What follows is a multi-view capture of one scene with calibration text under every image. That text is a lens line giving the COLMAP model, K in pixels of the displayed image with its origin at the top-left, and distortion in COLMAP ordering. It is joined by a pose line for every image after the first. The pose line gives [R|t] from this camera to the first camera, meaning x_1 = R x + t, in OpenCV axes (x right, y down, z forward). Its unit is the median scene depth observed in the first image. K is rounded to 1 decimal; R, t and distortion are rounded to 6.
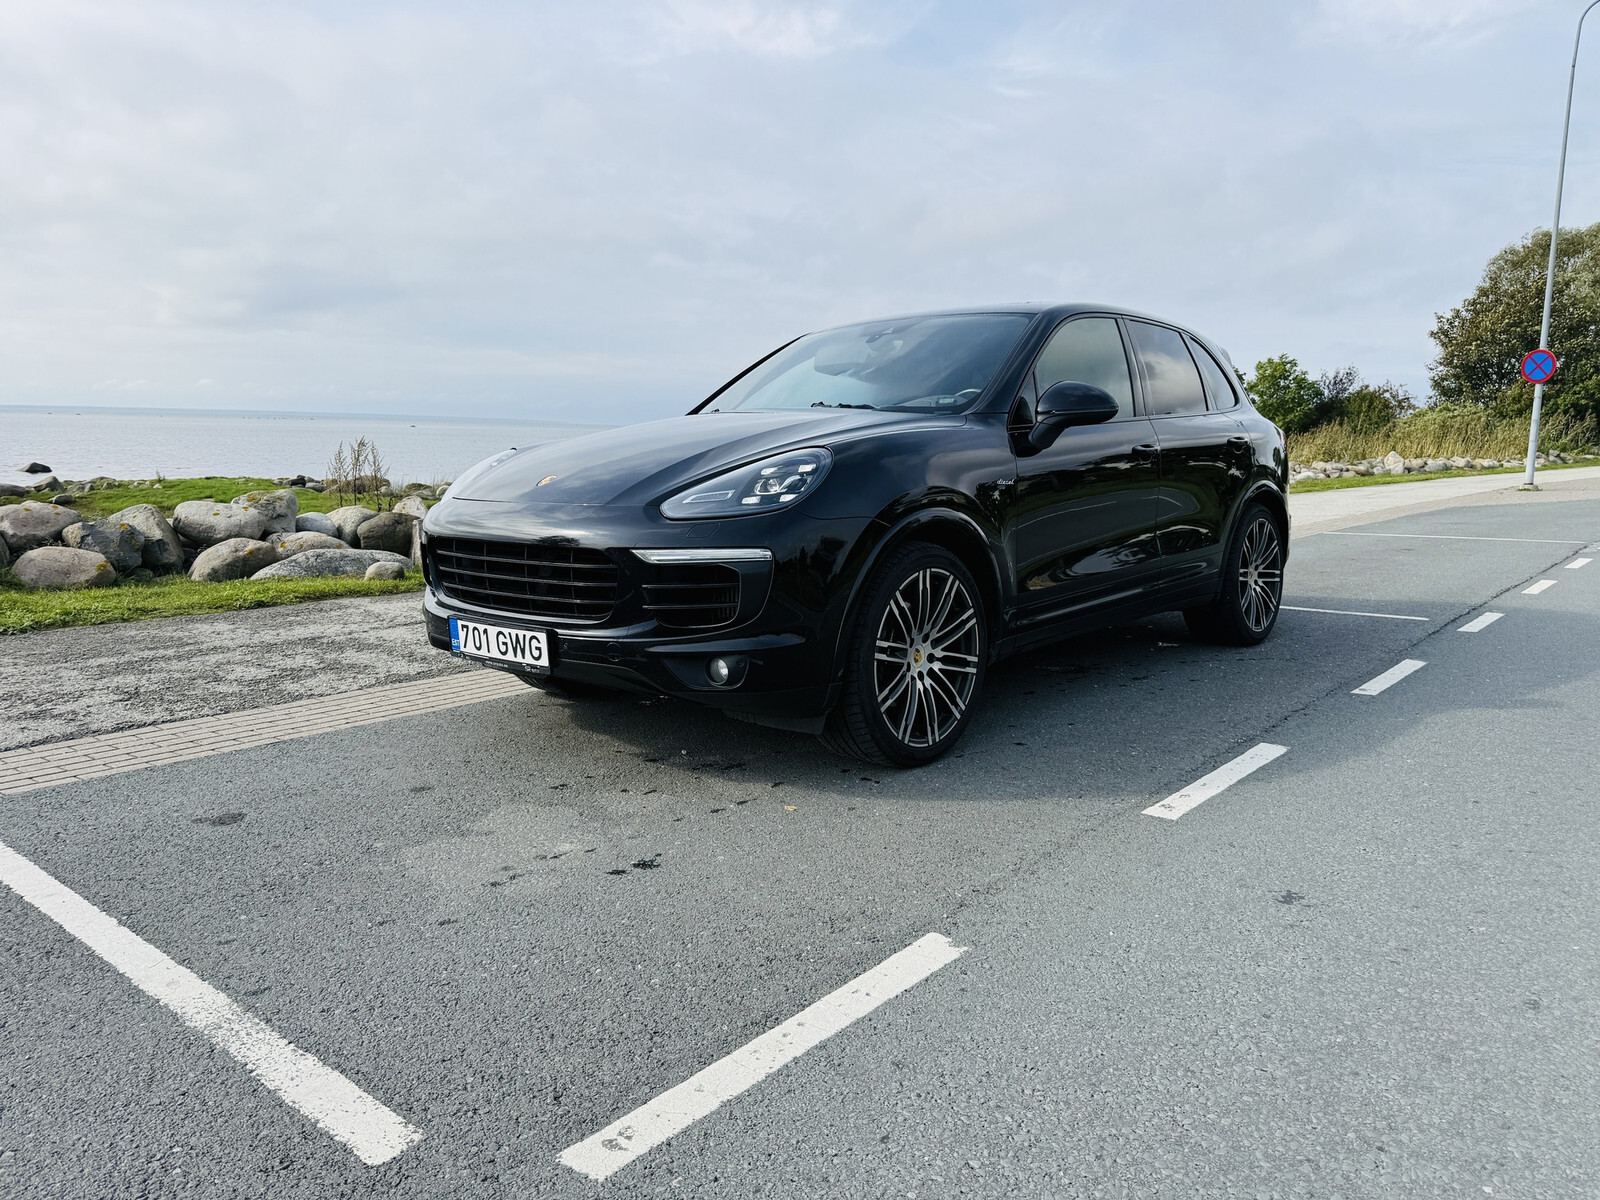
lens RADIAL K [[1137.3, 0, 830.8], [0, 1137.3, 597.0], [0, 0, 1]] dist [0.026129, -0.042811]
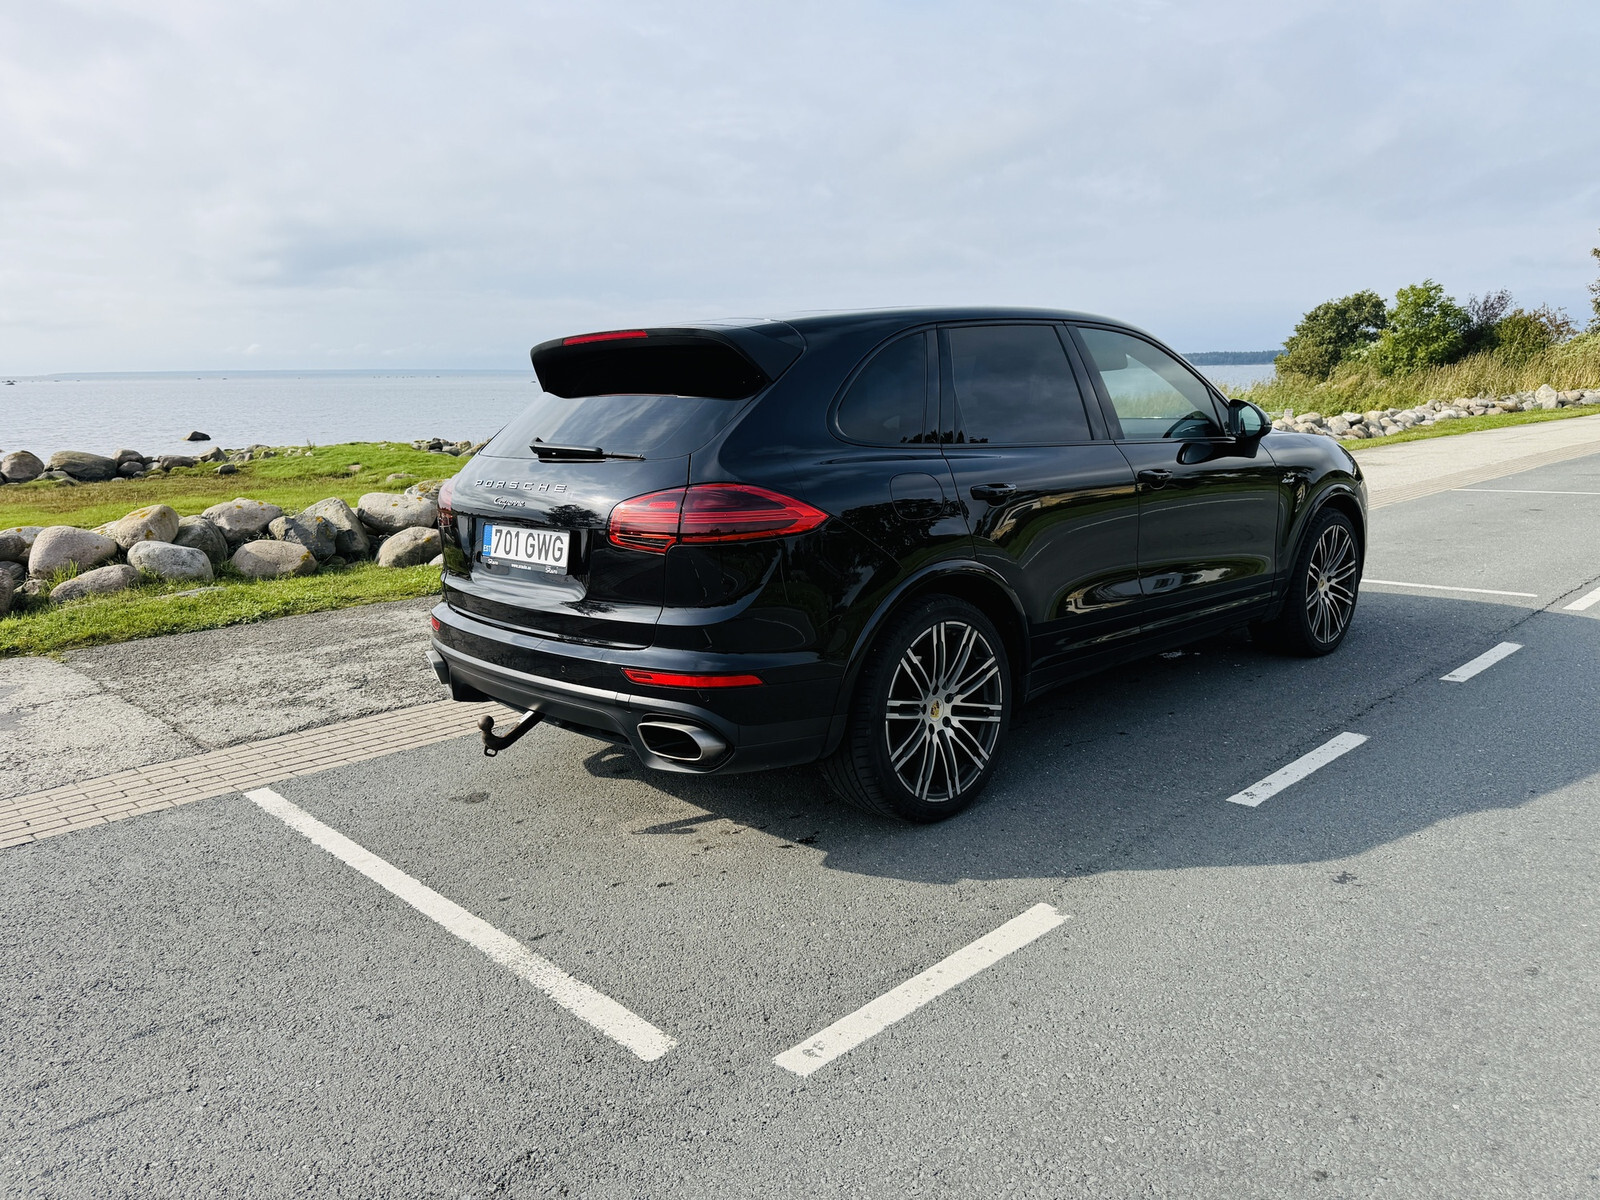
lens RADIAL K [[1137.3, 0, 801.1], [0, 1137.3, 608.3], [0, 0, 1]] dist [0.026129, -0.042811]
pose [[0.991718, -0.015150, -0.127536, -0.006991], [0.022503, 0.998154, 0.056410, -0.079301], [0.126446, -0.058813, 0.990229, -0.194471]]
